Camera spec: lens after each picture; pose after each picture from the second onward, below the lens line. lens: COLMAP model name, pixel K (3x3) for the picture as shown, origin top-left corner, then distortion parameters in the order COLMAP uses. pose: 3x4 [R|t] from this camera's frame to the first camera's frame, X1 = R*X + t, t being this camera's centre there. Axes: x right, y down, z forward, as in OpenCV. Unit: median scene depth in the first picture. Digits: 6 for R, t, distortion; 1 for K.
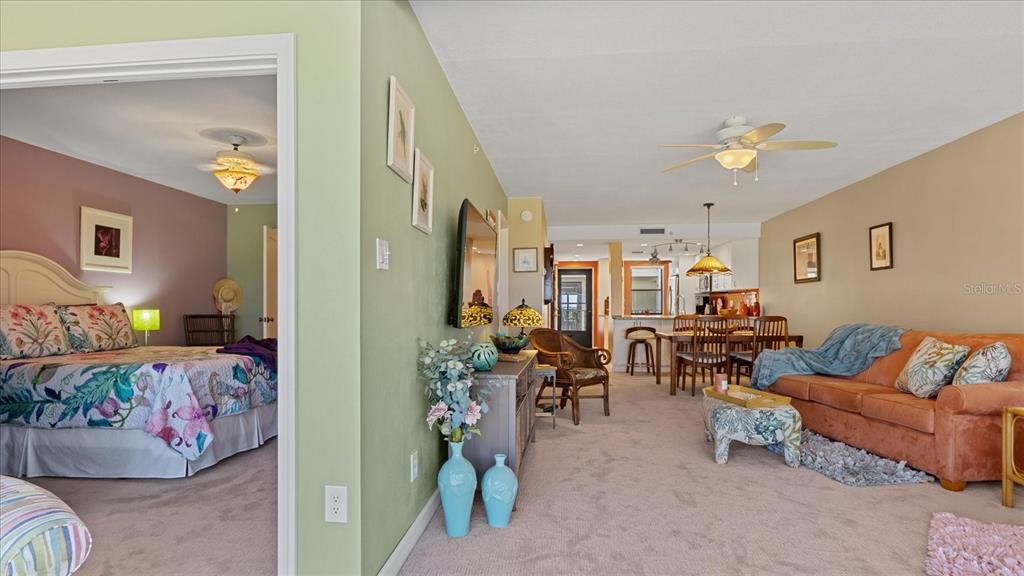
lens RADIAL K [[531.1, 0, 496.0], [0, 531.1, 311.2], [0, 0, 1]] dist [-0.006687, -0.000244]
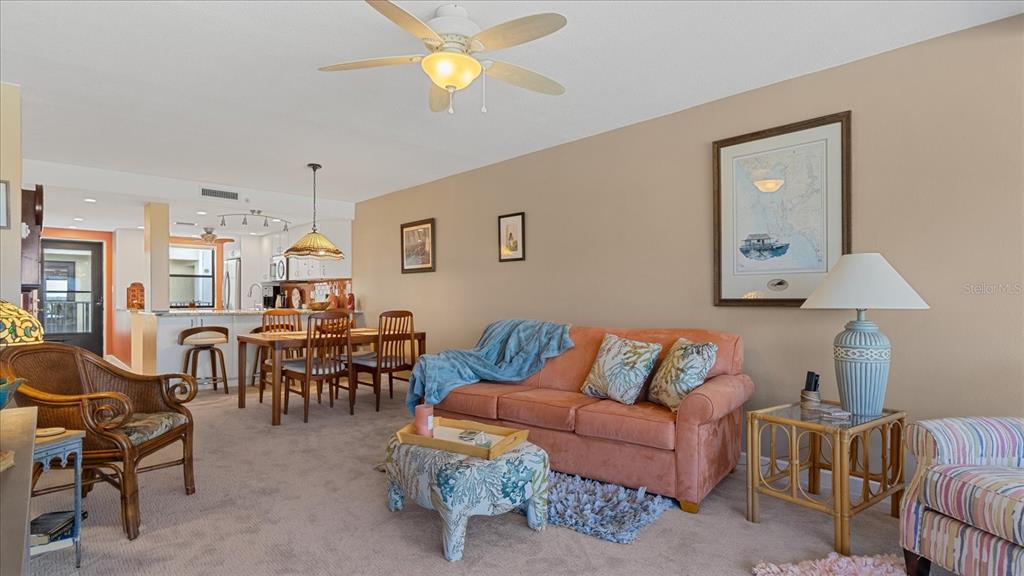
lens RADIAL K [[531.1, 0, 522.2], [0, 531.1, 304.4], [0, 0, 1]] dist [-0.006687, -0.000244]
pose [[0.641716, -0.002662, 0.766938, 0.007198], [-0.000033, 0.999994, 0.003499, -0.004781], [-0.766943, -0.002271, 0.641712, 0.404570]]
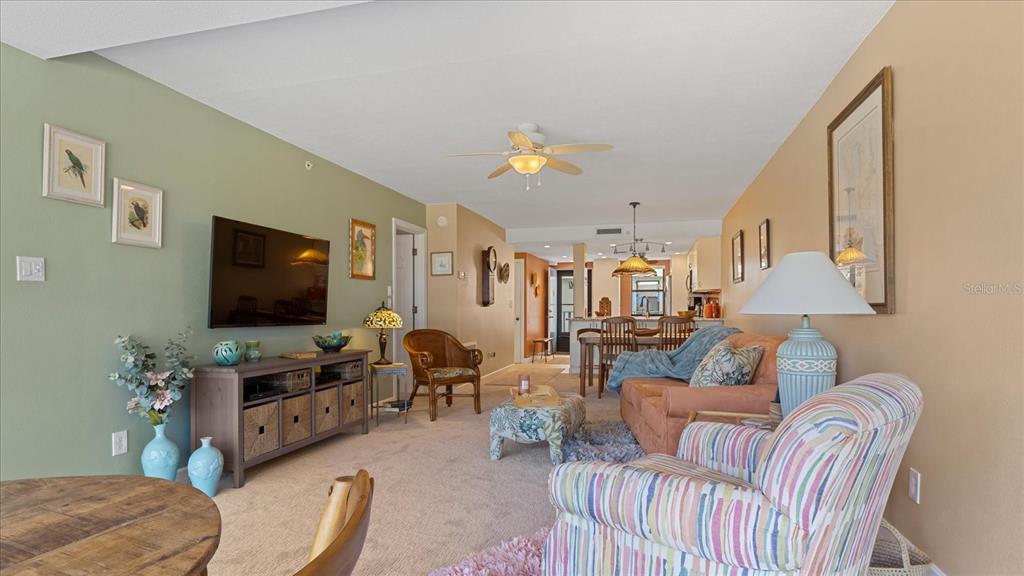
lens RADIAL K [[531.1, 0, 484.3], [0, 531.1, 318.4], [0, 0, 1]] dist [-0.006687, -0.000244]
pose [[0.986831, 0.000611, -0.161751, 0.419069], [0.001244, 0.999935, 0.011370, -0.001095], [0.161747, -0.011421, 0.986766, -0.020780]]
